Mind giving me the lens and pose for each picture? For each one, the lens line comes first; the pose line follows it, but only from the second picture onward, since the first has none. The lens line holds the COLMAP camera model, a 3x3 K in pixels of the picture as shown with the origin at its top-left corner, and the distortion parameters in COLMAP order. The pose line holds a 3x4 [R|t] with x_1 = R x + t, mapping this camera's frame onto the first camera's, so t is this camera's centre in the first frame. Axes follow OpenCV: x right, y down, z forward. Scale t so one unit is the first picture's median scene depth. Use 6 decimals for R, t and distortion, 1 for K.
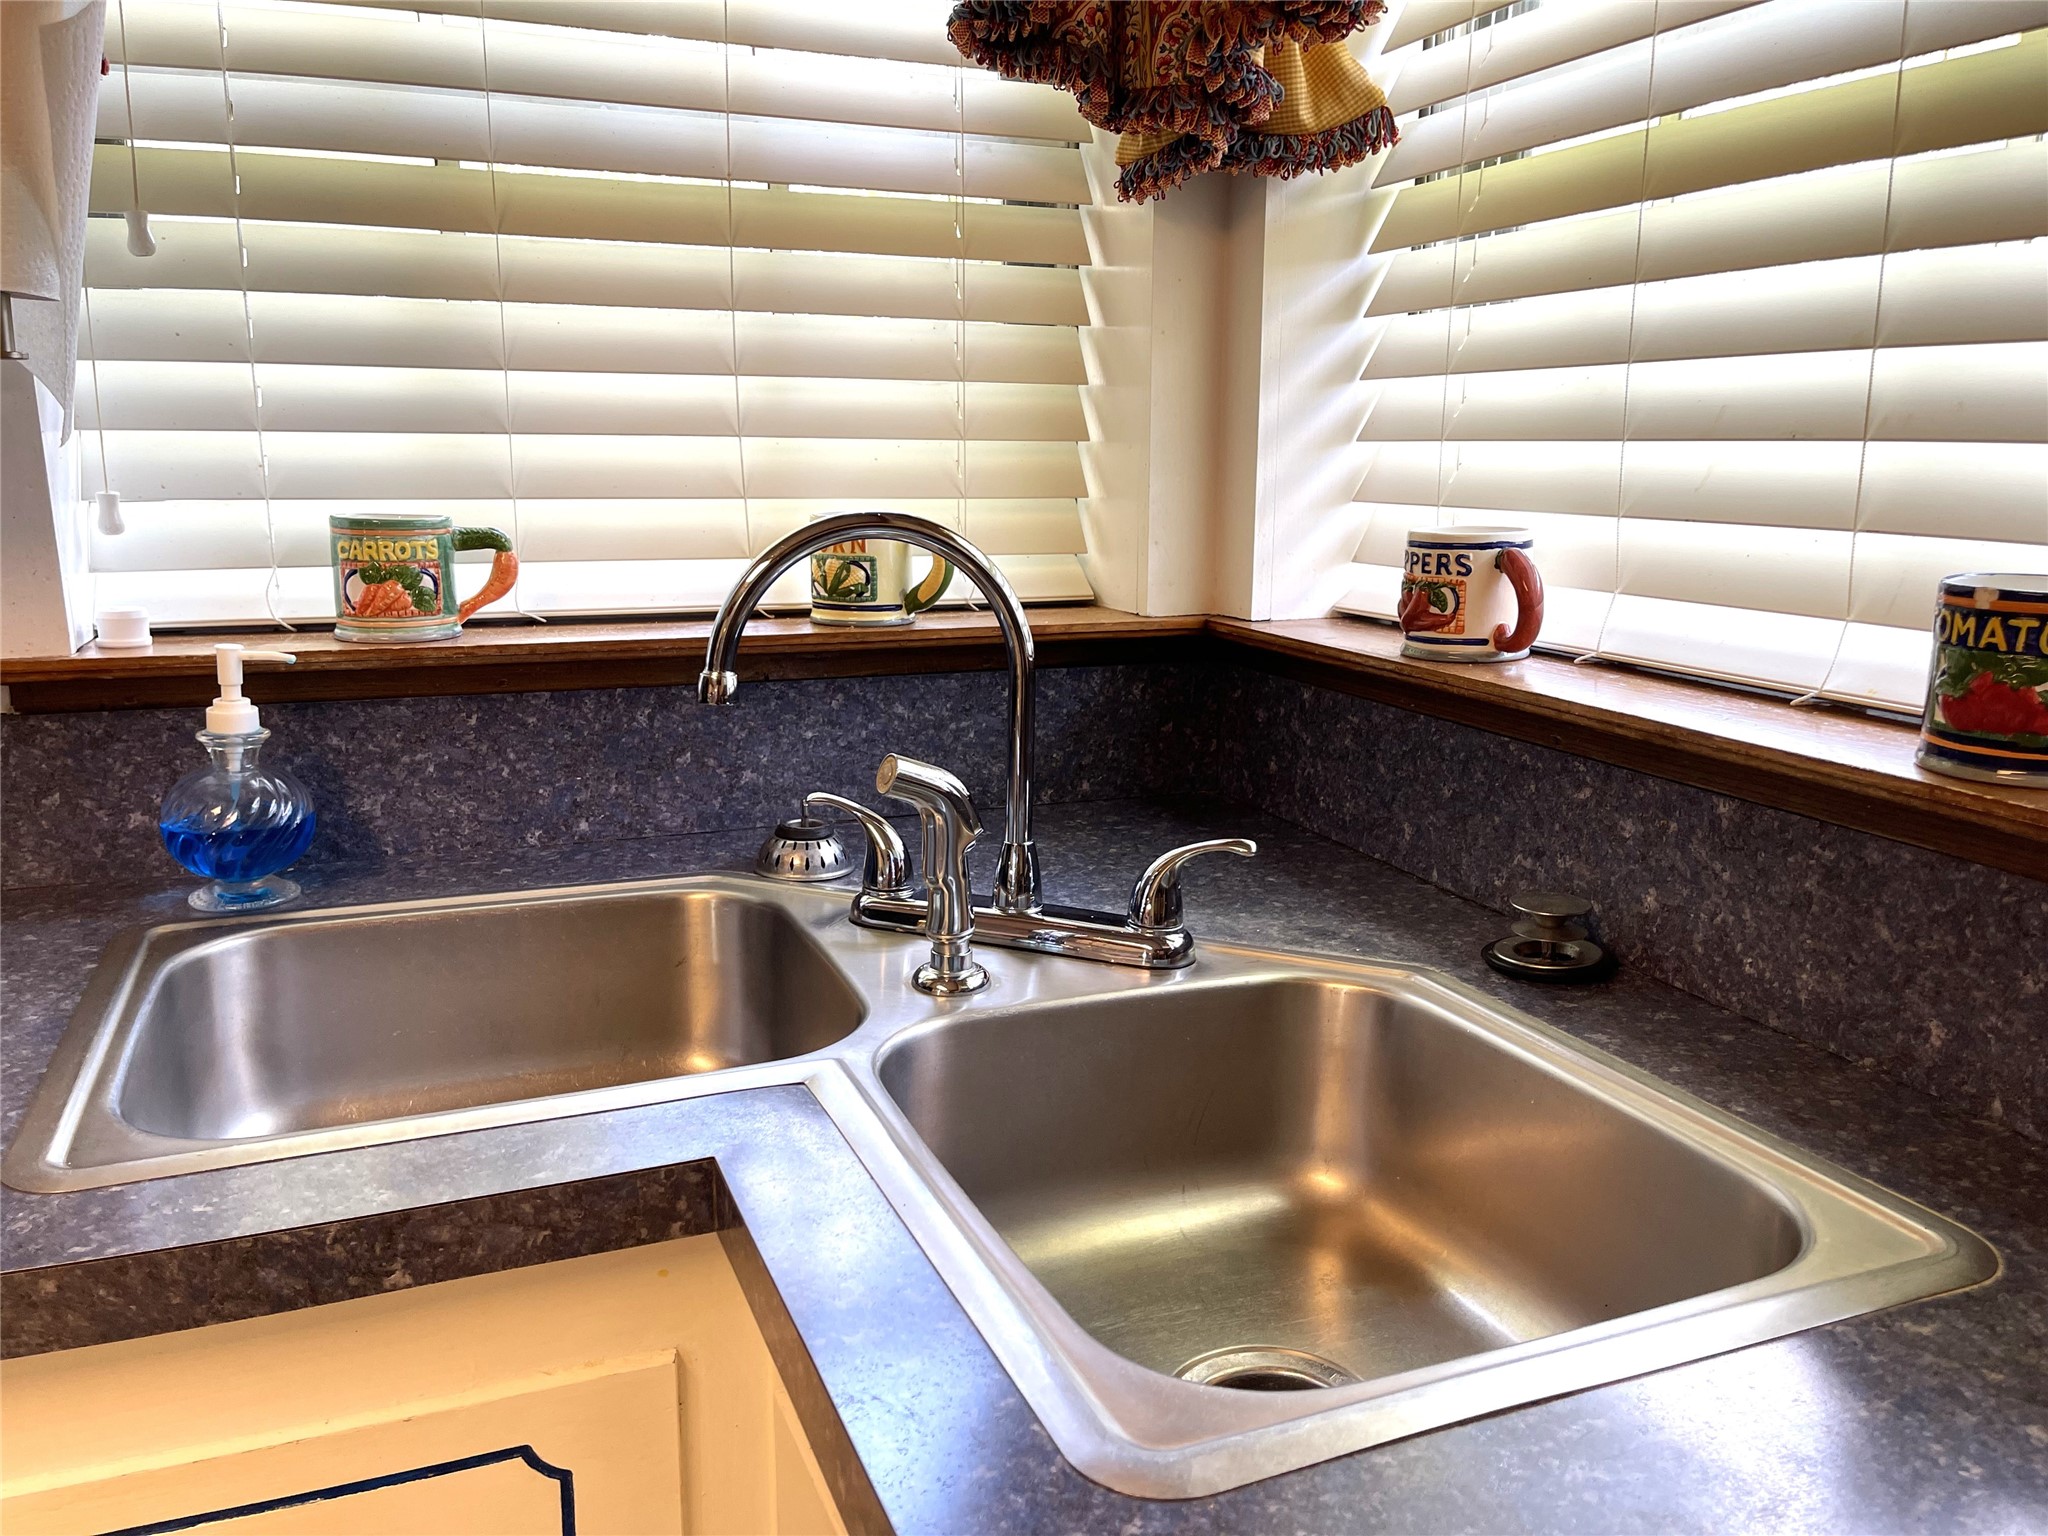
lens RADIAL K [[1540.4, 0, 1021.3], [0, 1540.4, 768.5], [0, 0, 1]] dist [0.073241, -0.093773]
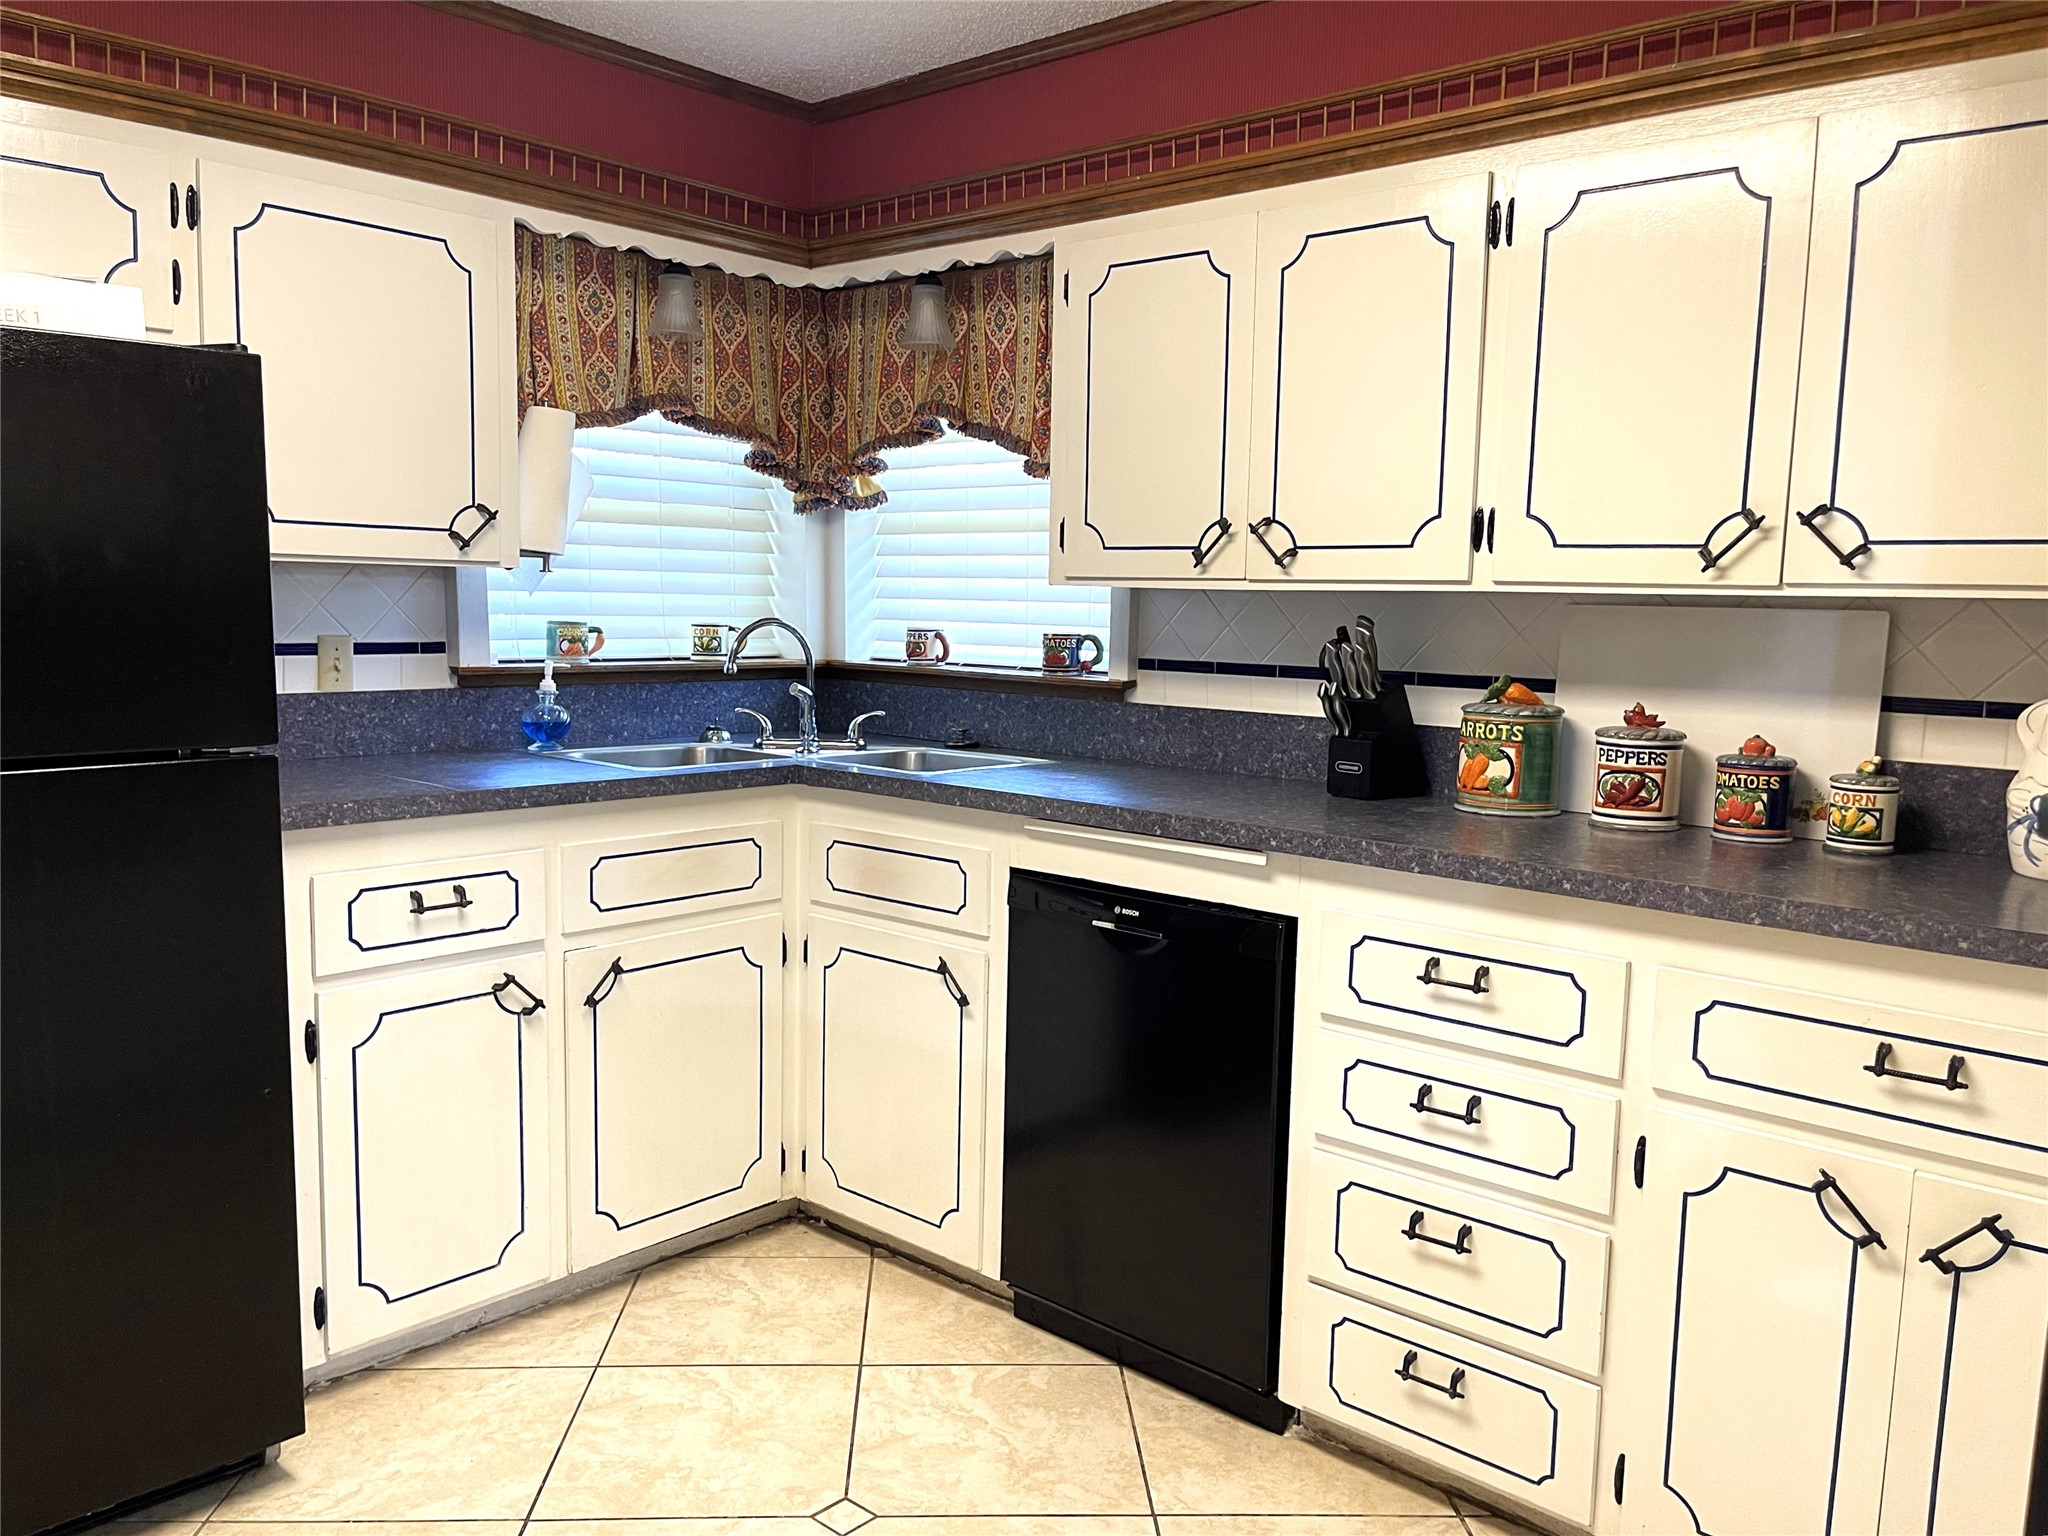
lens RADIAL K [[1540.4, 0, 1025.3], [0, 1540.4, 771.7], [0, 0, 1]] dist [0.073241, -0.093773]
pose [[0.899594, -0.037950, 0.435075, -0.892648], [0.076526, 0.994502, -0.071484, 0.375707], [-0.429970, 0.097601, 0.897552, -1.860938]]
